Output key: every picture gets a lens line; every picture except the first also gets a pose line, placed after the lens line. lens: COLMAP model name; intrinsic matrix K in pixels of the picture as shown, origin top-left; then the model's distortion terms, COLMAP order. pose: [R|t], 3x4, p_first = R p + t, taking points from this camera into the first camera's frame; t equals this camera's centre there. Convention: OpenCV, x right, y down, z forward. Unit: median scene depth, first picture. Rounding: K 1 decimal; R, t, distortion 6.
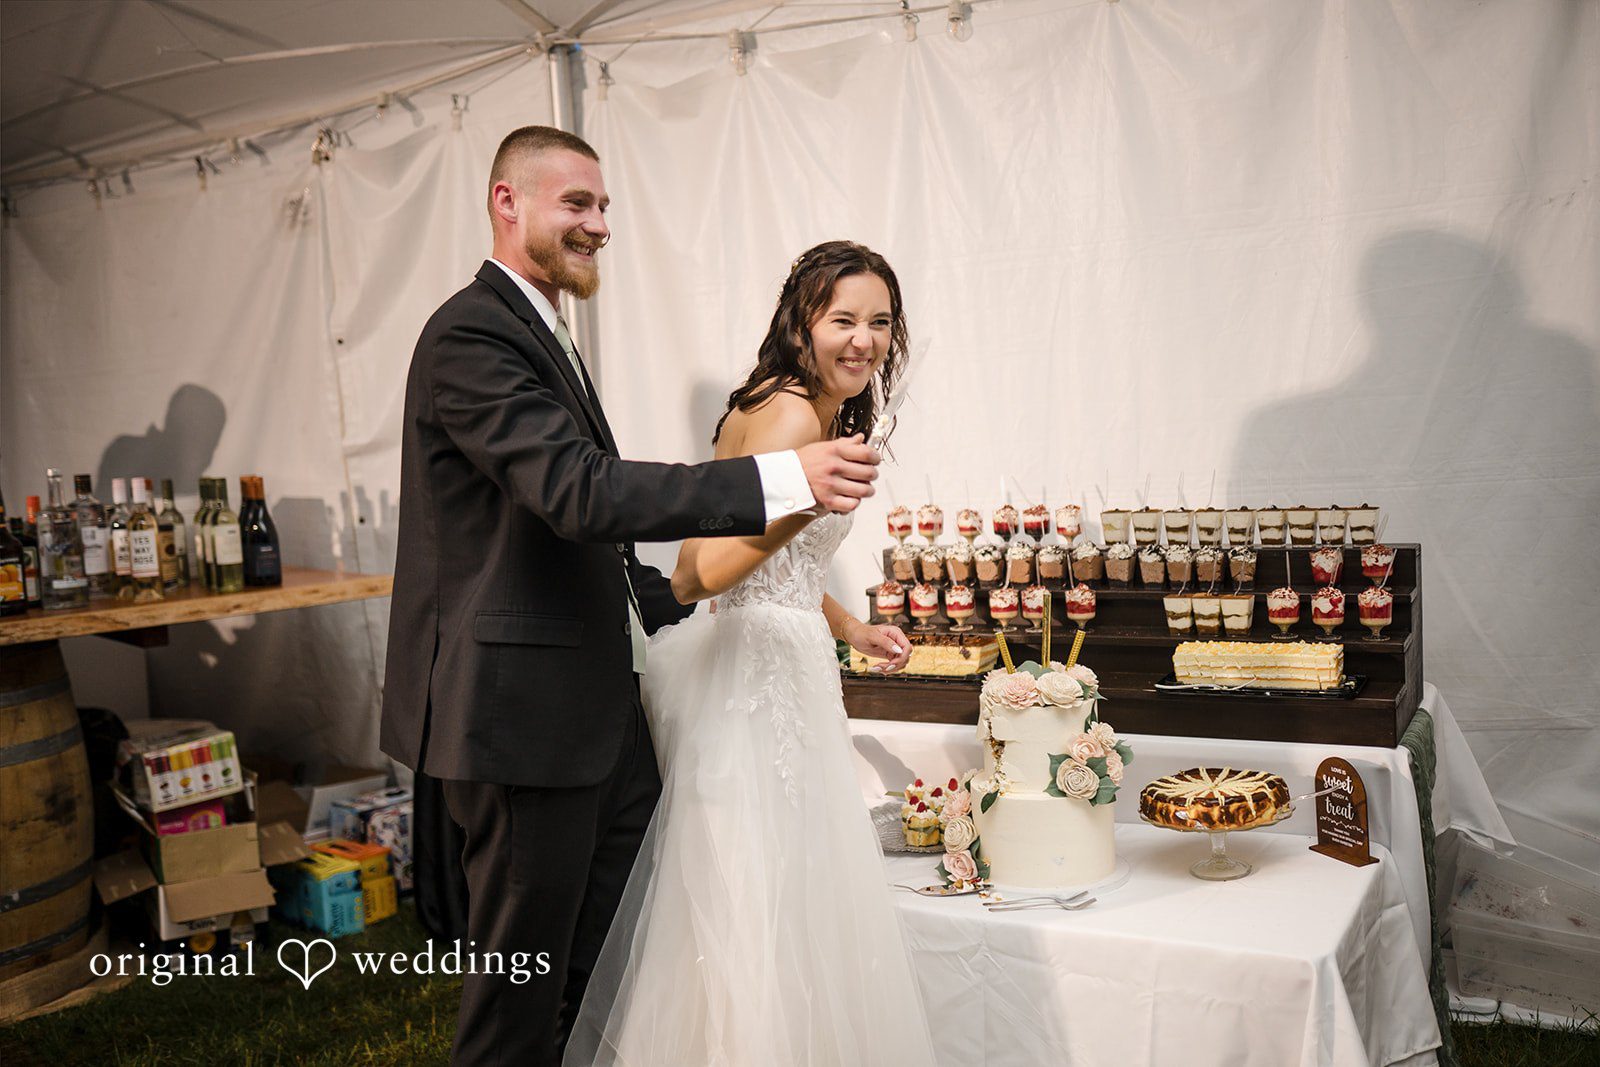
lens RADIAL K [[1593.3, 0, 800.0], [0, 1593.3, 533.5], [0, 0, 1]] dist [-0.015276, 0.012351]
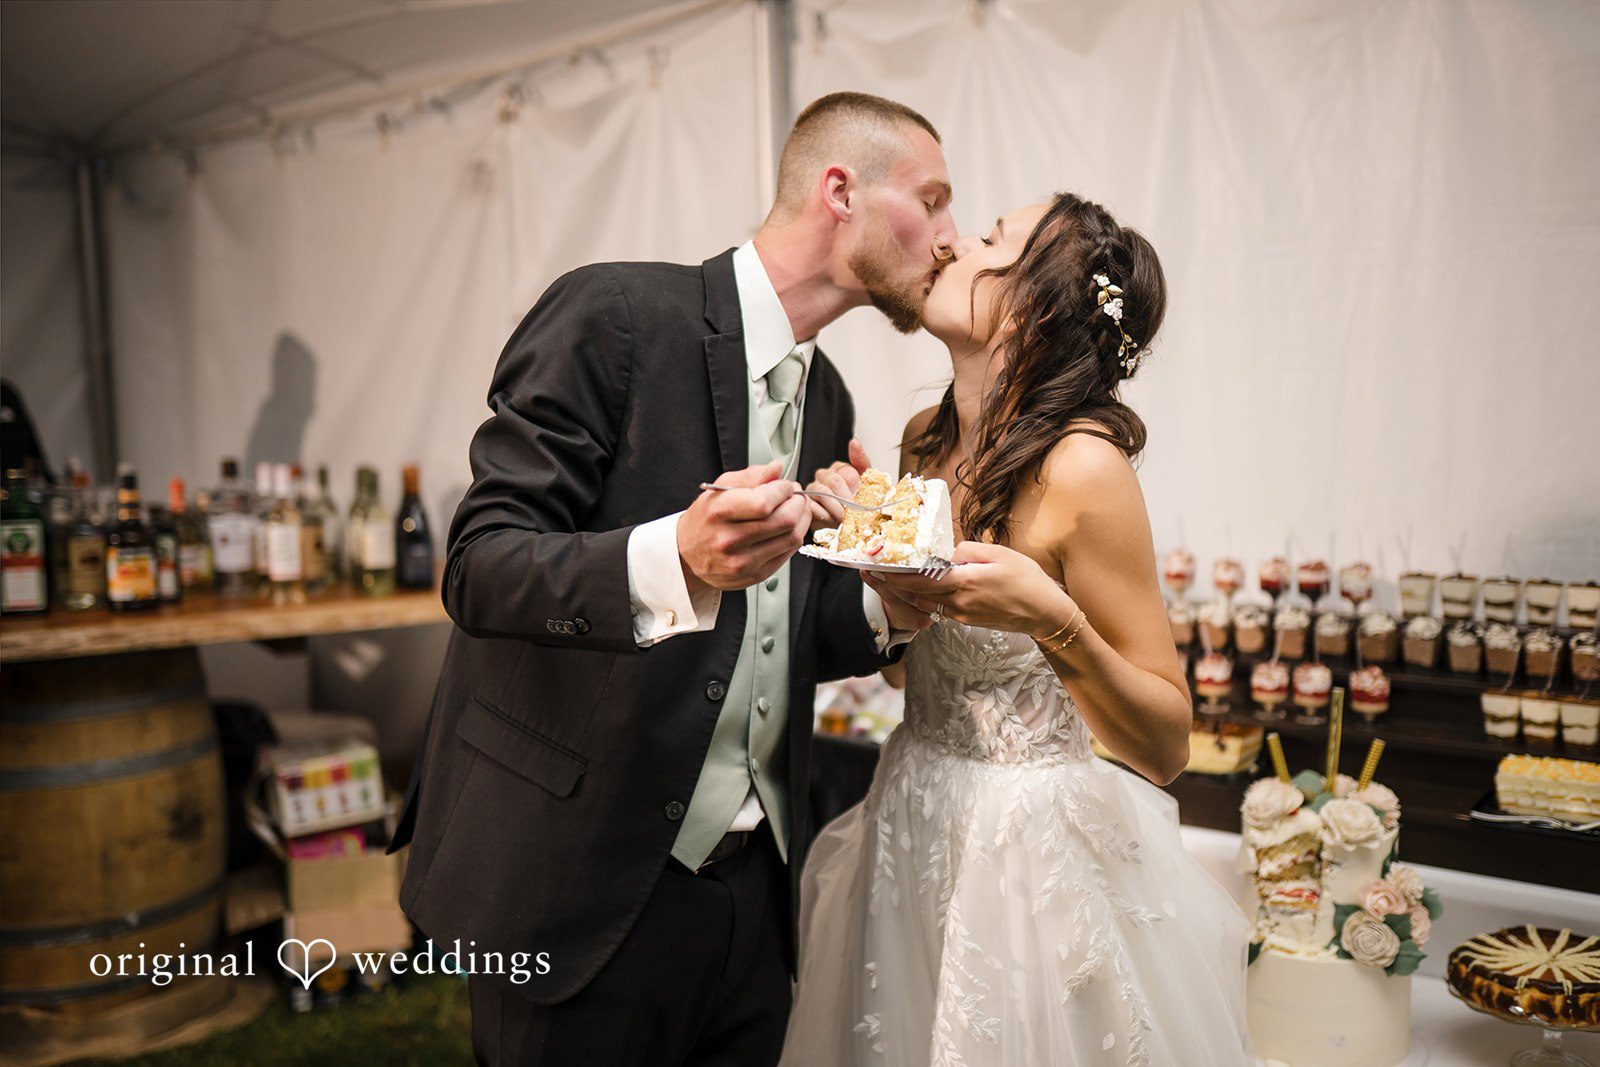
lens RADIAL K [[1544.9, 0, 800.0], [0, 1544.9, 533.5], [0, 0, 1]] dist [-0.066271, 0.086997]
pose [[0.990131, 0.053665, -0.129465, -0.011459], [-0.050595, 0.998357, 0.026884, -0.039680], [0.130695, -0.020068, 0.991219, 0.193152]]
